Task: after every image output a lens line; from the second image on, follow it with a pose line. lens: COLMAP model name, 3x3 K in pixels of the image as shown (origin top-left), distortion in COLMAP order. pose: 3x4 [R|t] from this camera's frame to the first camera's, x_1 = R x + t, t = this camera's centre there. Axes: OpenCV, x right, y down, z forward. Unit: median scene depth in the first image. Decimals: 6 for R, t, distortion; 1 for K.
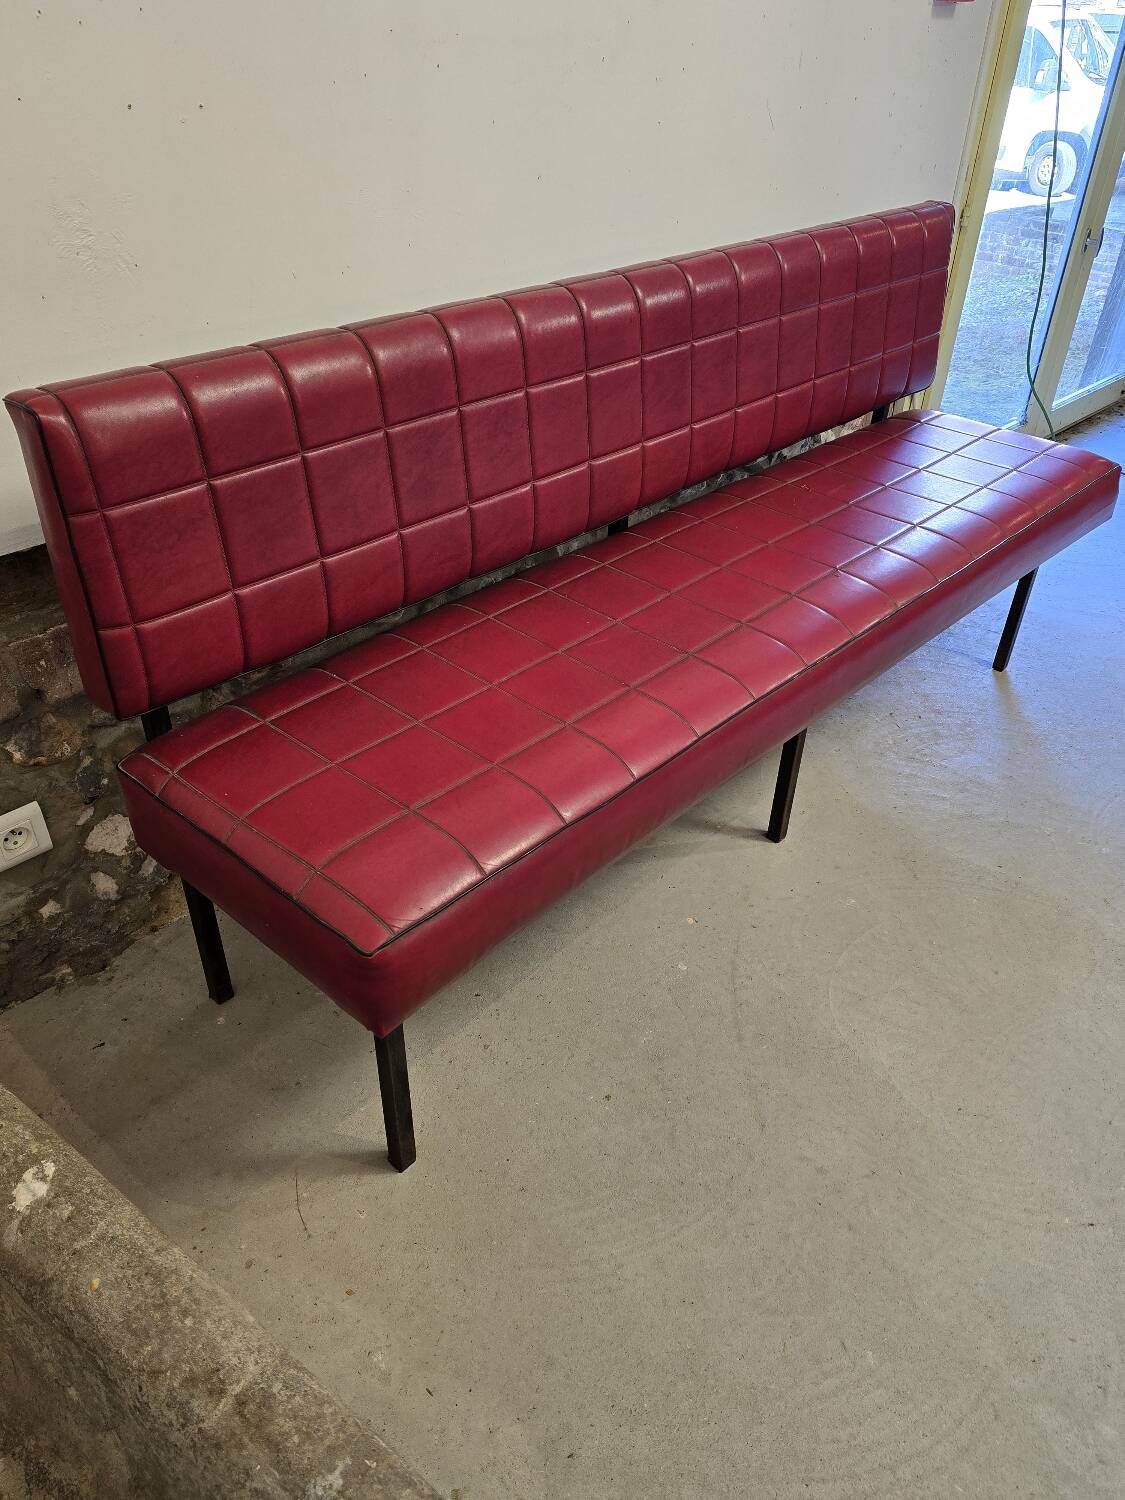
lens RADIAL K [[1122.2, 0, 571.7], [0, 1122.2, 729.2], [0, 0, 1]] dist [0.053598, -0.059670]
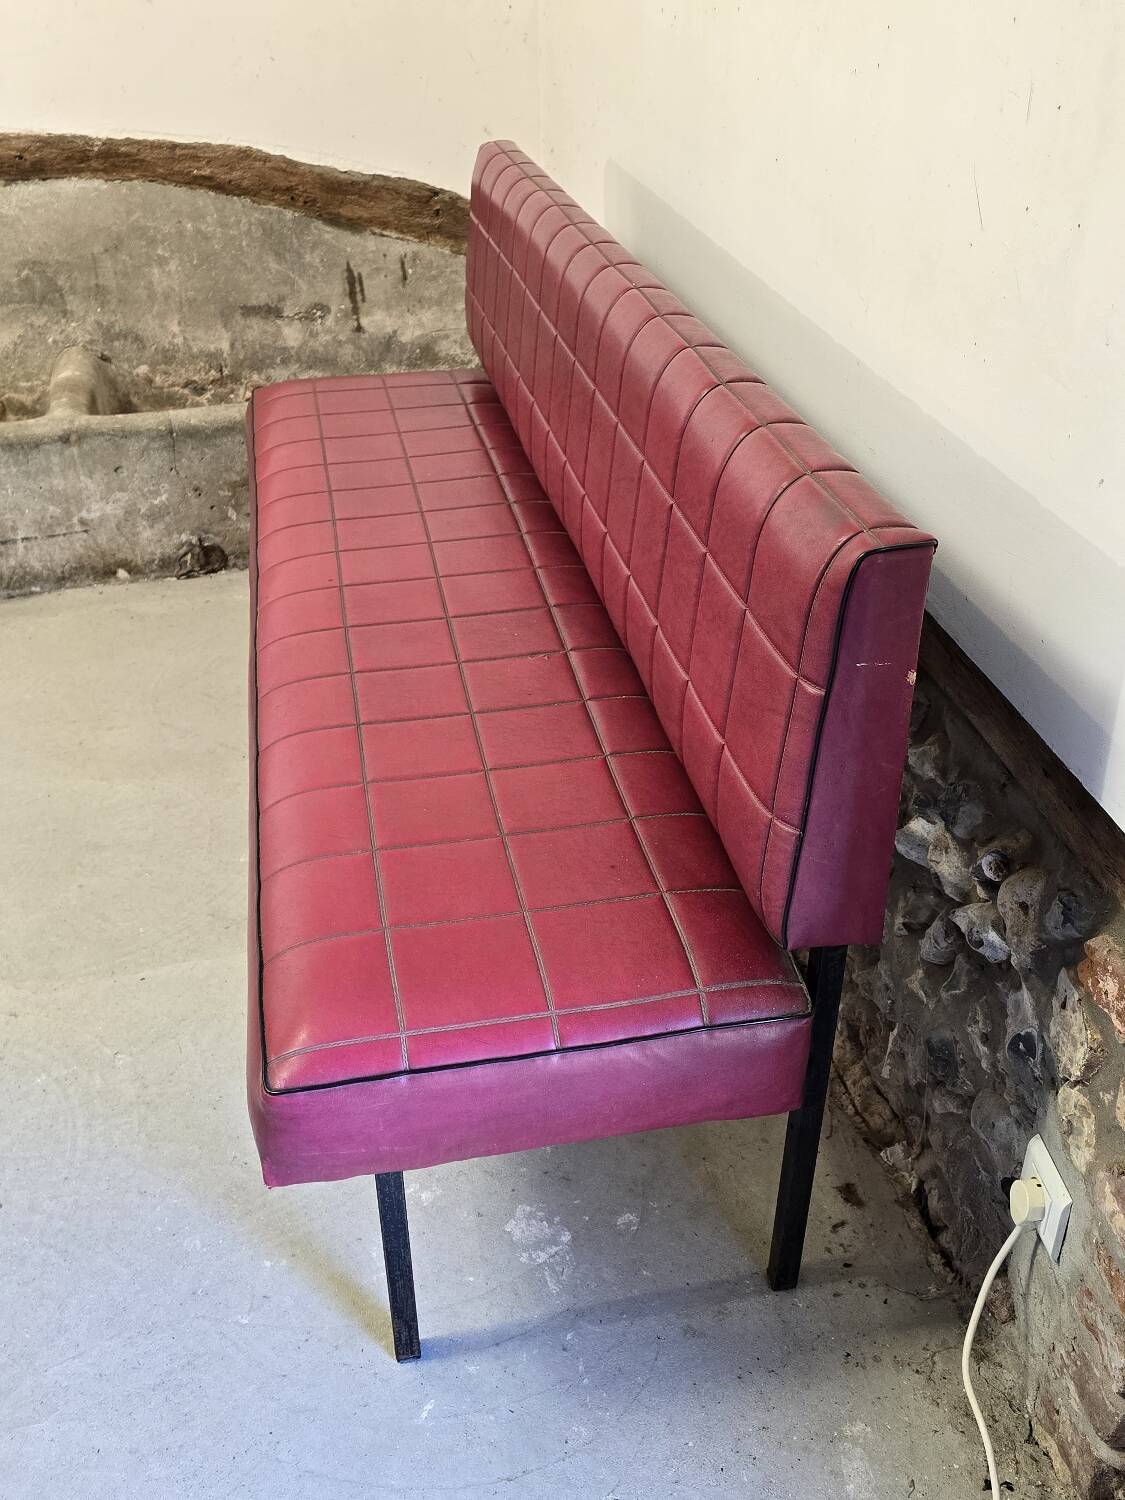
lens RADIAL K [[1479.1, 0, 553.0], [0, 1479.1, 756.7], [0, 0, 1]] dist [0.040642, 0.000000]
pose [[-0.607877, 0.391757, -0.690660, 1.127208], [-0.434011, 0.564452, 0.702159, -1.086717], [0.664921, 0.726581, -0.173091, 1.636543]]
